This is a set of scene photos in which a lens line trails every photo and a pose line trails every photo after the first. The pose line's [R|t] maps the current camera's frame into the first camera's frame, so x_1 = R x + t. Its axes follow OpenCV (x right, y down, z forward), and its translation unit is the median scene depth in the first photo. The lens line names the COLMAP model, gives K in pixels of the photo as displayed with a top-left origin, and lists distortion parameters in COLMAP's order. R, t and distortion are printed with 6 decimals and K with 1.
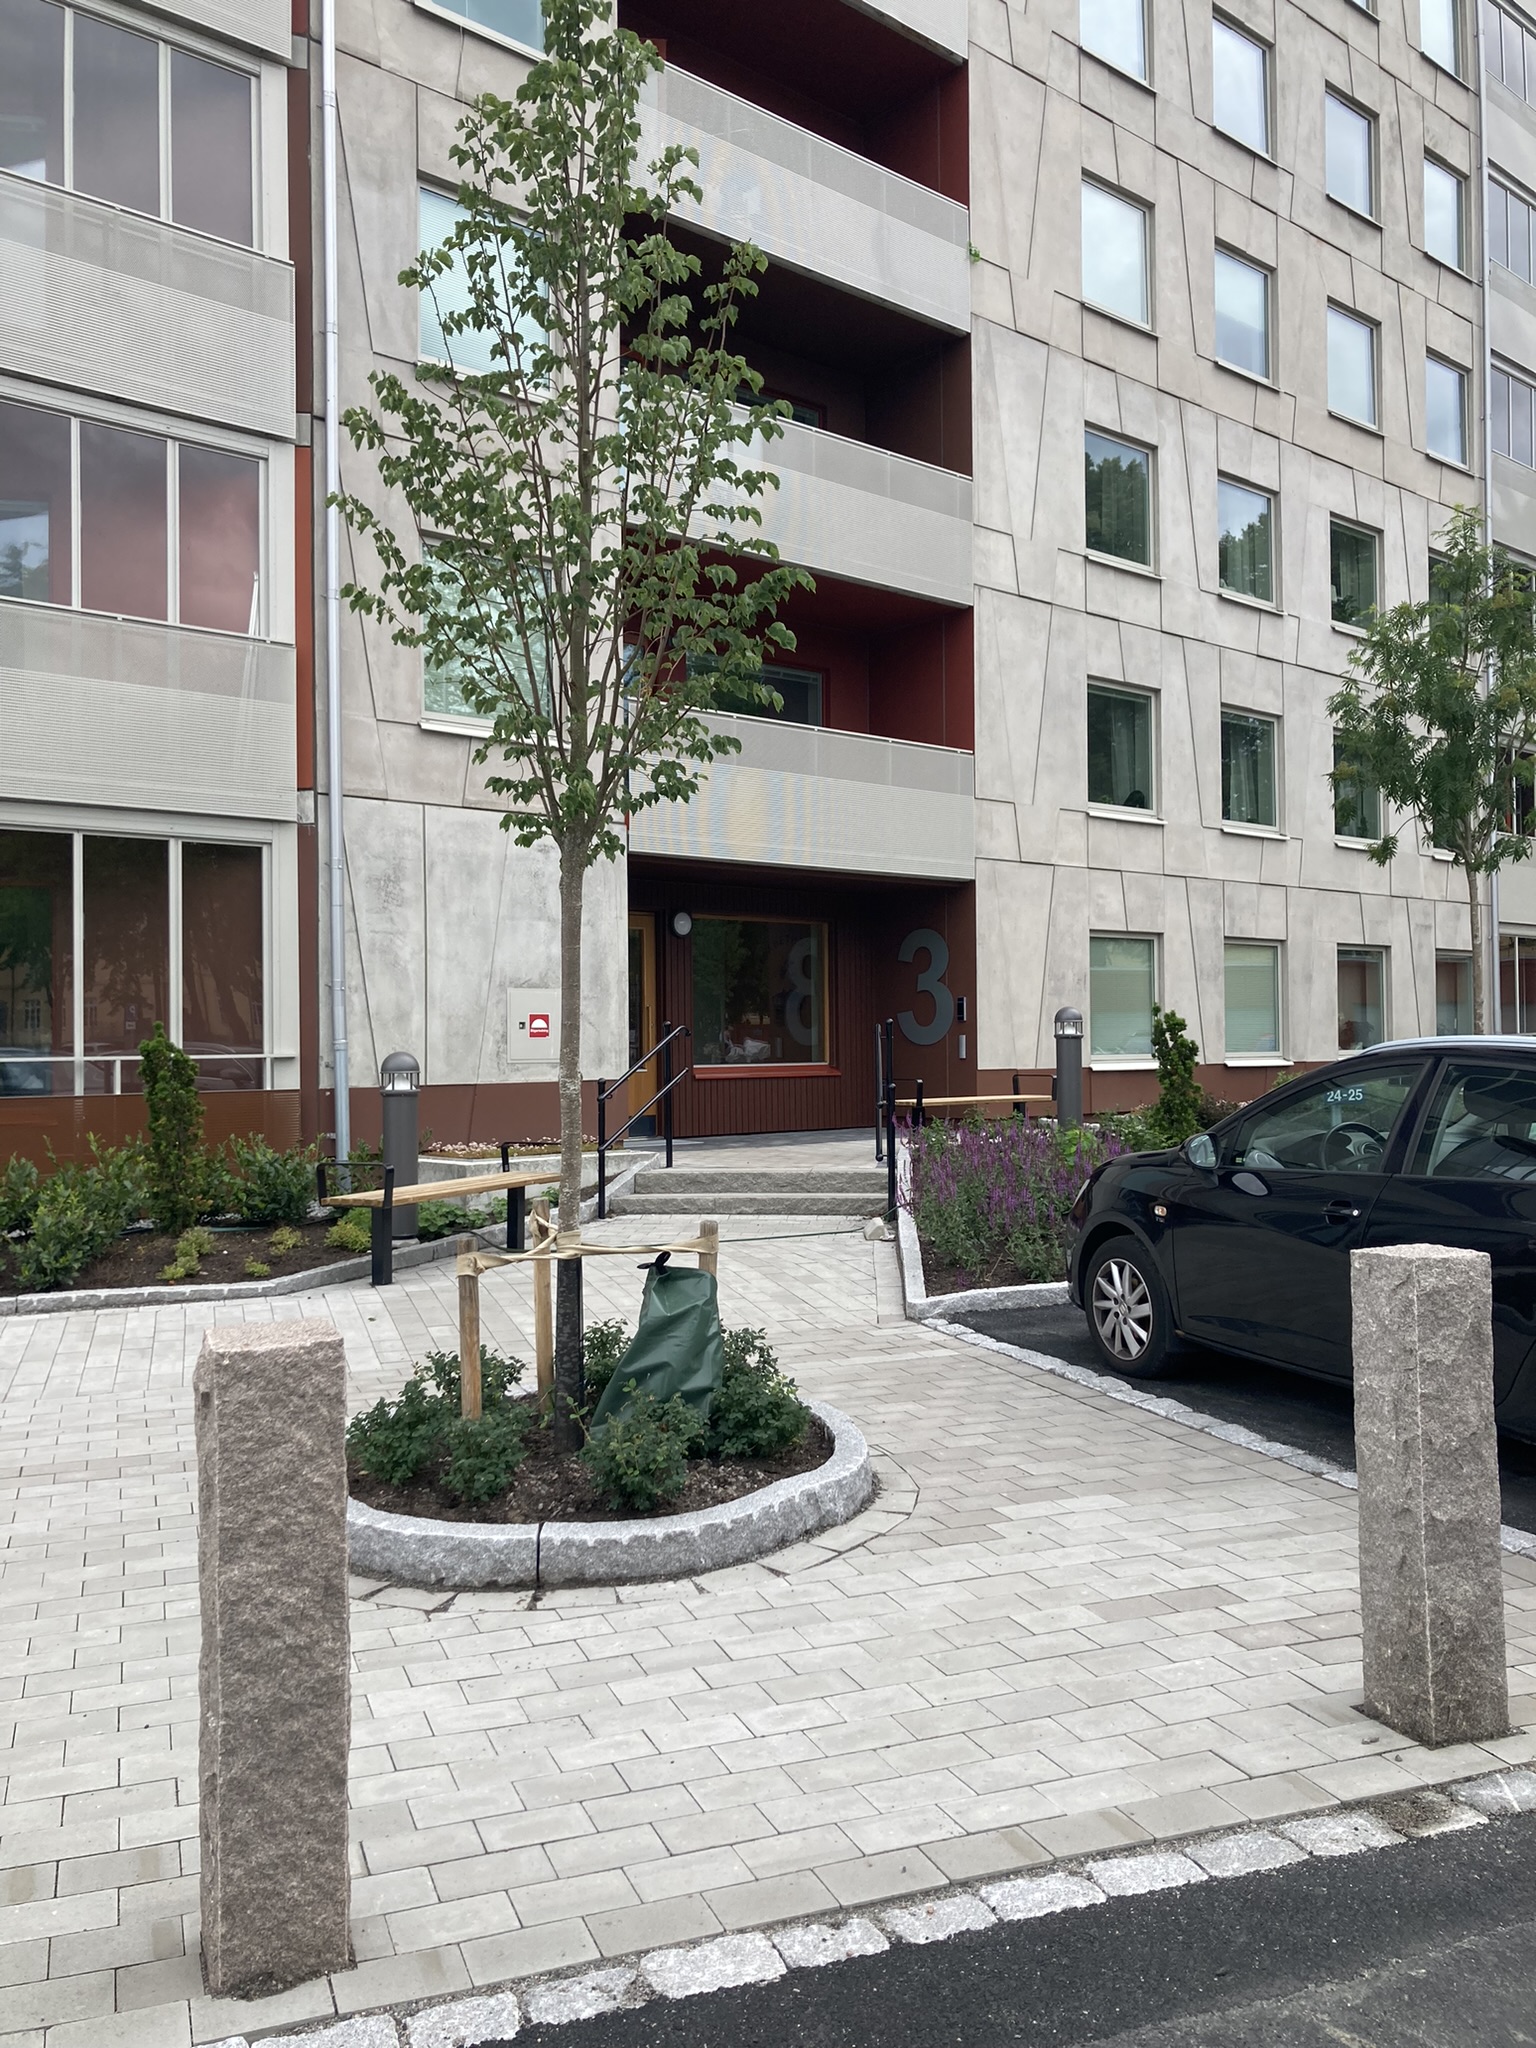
lens RADIAL K [[1650.3, 0, 768.0], [0, 1650.3, 1024.0], [0, 0, 1]] dist [0.010732, -0.005305]
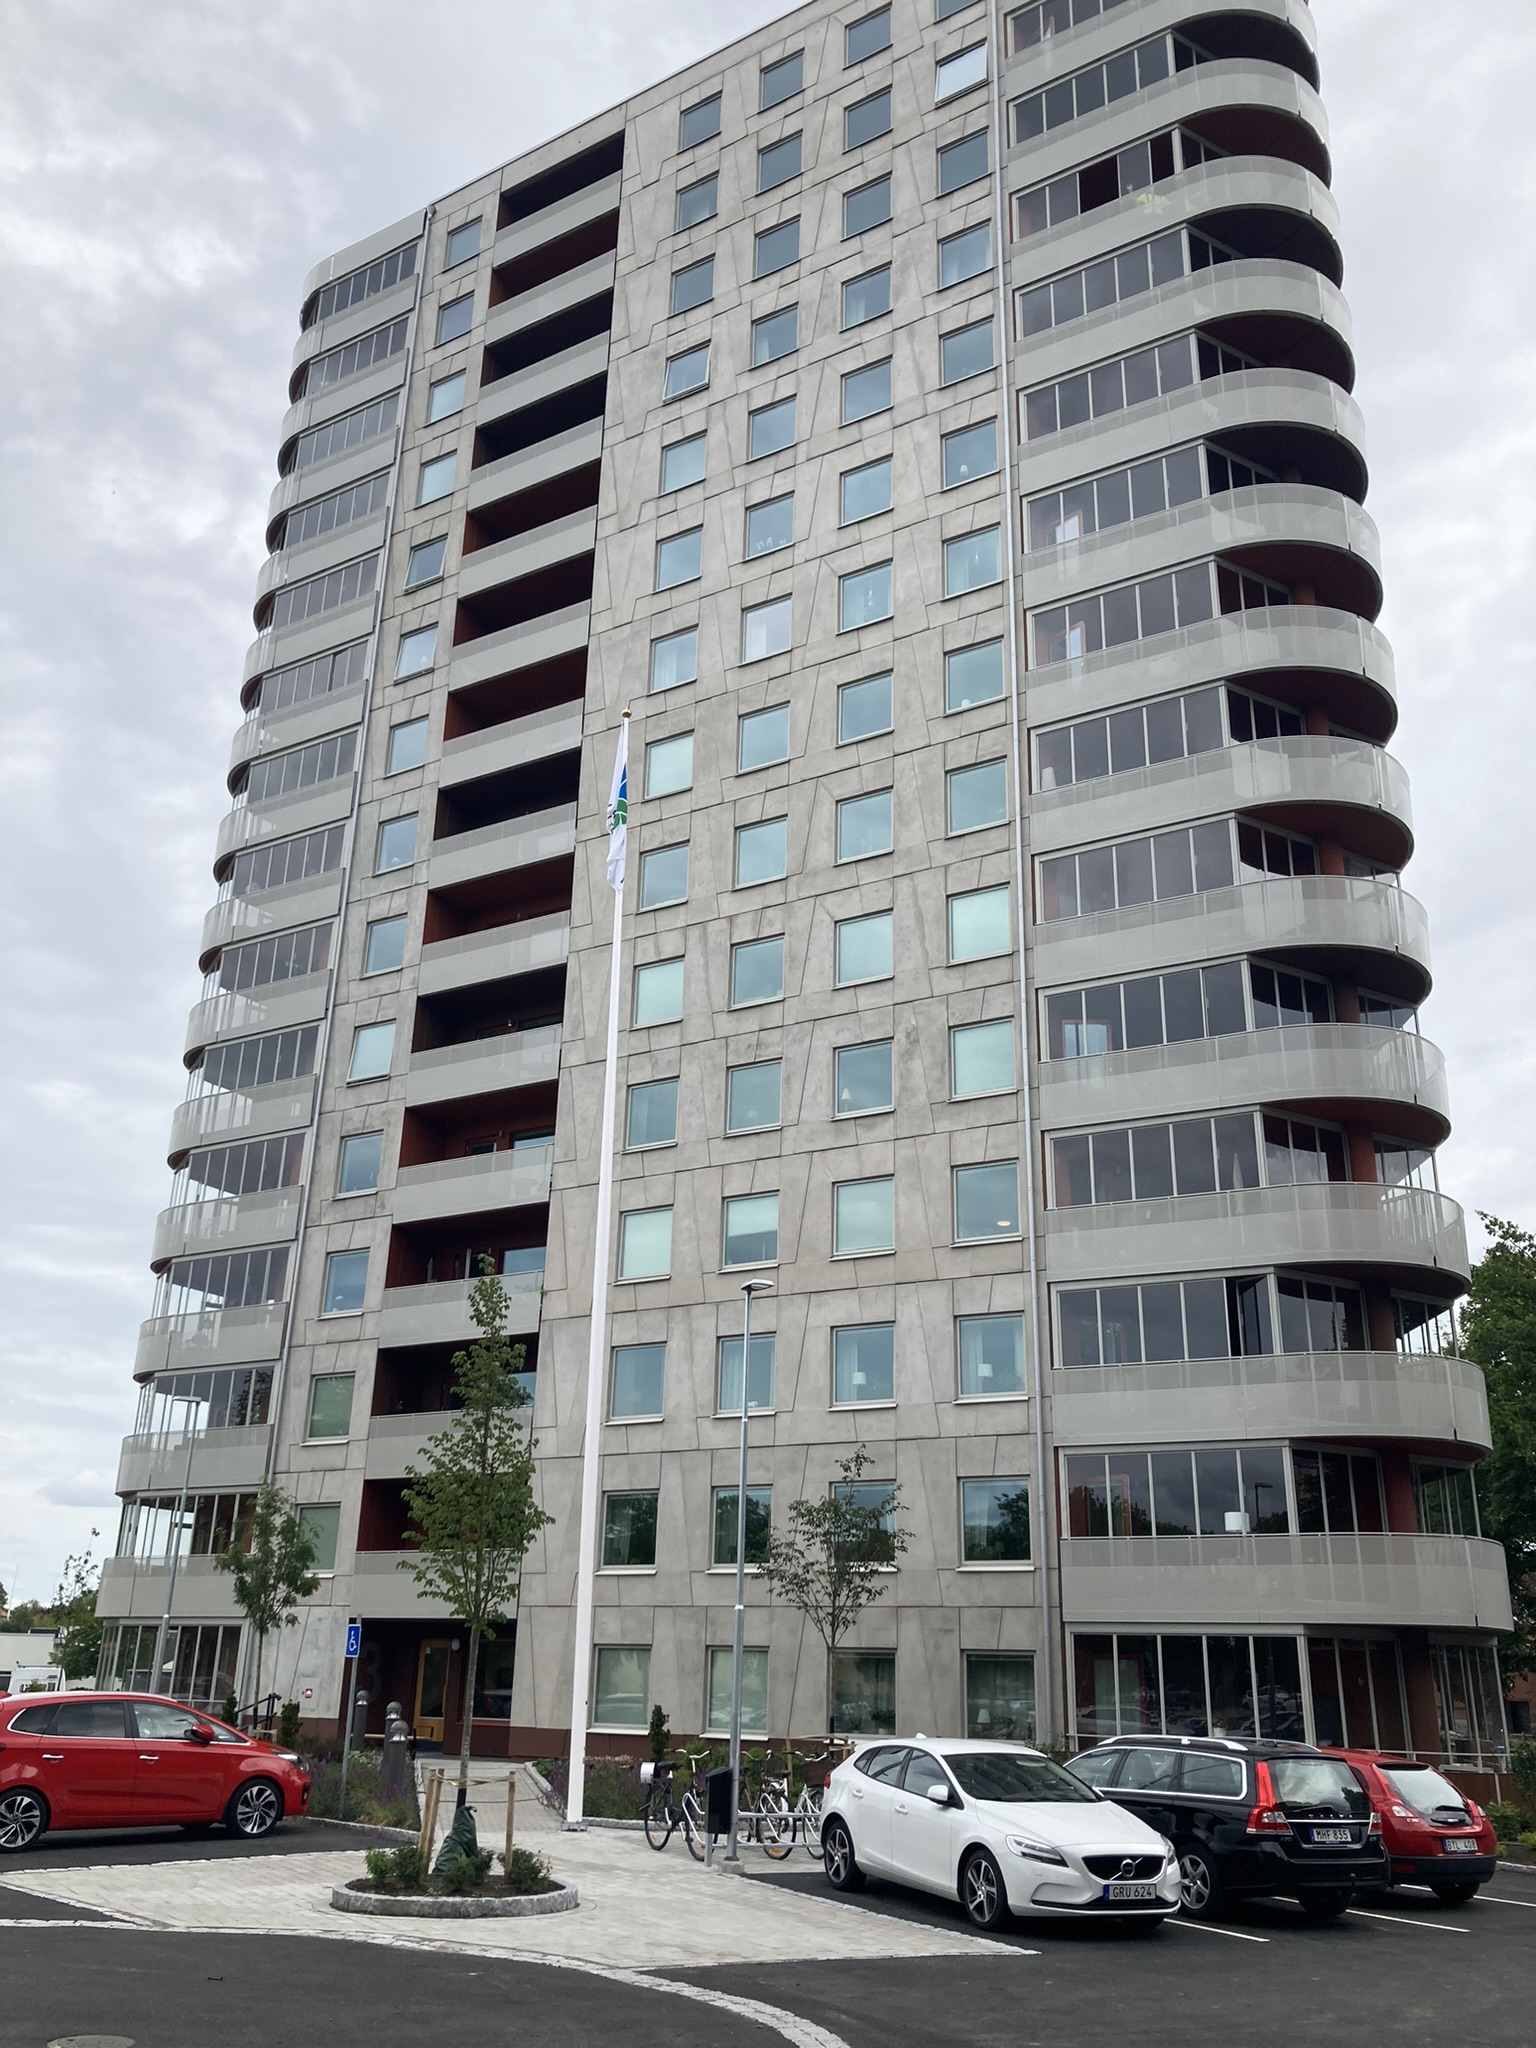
lens RADIAL K [[1650.3, 0, 768.0], [0, 1650.3, 1024.0], [0, 0, 1]] dist [0.010732, -0.005305]
pose [[0.322320, -0.328078, -0.887961, 1.870582], [-0.017909, 0.935741, -0.352232, -0.054671], [0.946461, 0.129434, 0.295732, 0.540109]]
